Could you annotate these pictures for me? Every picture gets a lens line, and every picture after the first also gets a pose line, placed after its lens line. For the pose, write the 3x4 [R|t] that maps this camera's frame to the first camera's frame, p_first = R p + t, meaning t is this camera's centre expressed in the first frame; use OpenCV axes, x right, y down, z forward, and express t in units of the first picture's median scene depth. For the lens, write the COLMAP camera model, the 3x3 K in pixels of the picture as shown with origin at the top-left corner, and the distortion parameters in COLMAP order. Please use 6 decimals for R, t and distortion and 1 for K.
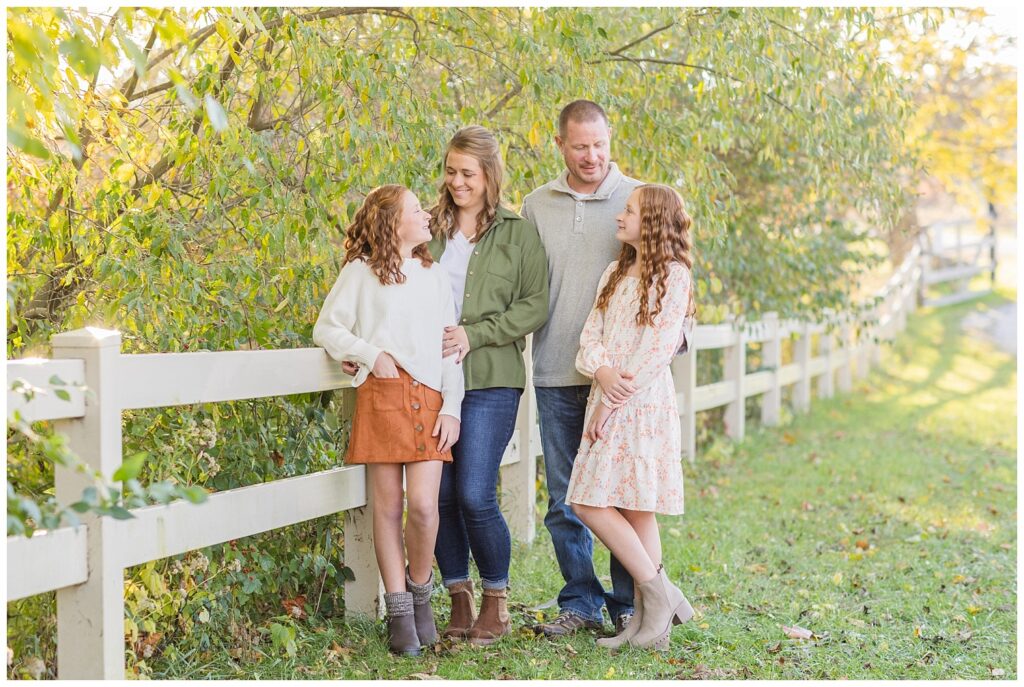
lens RADIAL K [[2163.1, 0, 511.5], [0, 2163.1, 343.8], [0, 0, 1]] dist [0.015467, 0.000000]
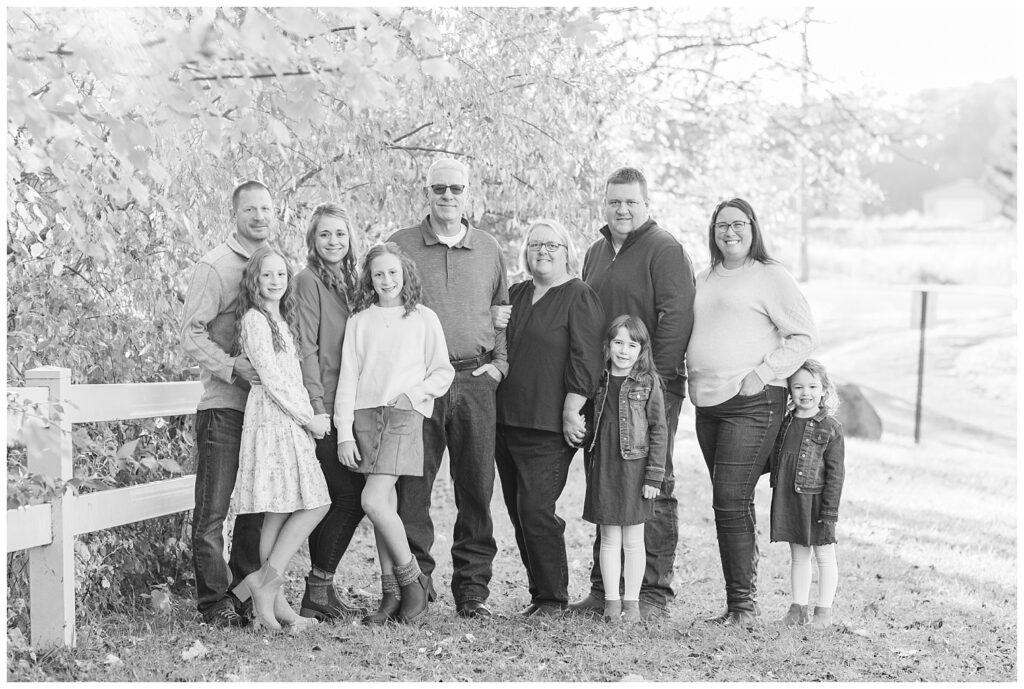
lens RADIAL K [[2137.6, 0, 512.1], [0, 2137.6, 344.9], [0, 0, 1]] dist [0.016720, 0.000000]
pose [[0.992756, -0.012636, 0.119486, -0.033298], [0.015192, 0.999674, -0.020500, 0.006896], [-0.119188, 0.022167, 0.992624, -0.233172]]
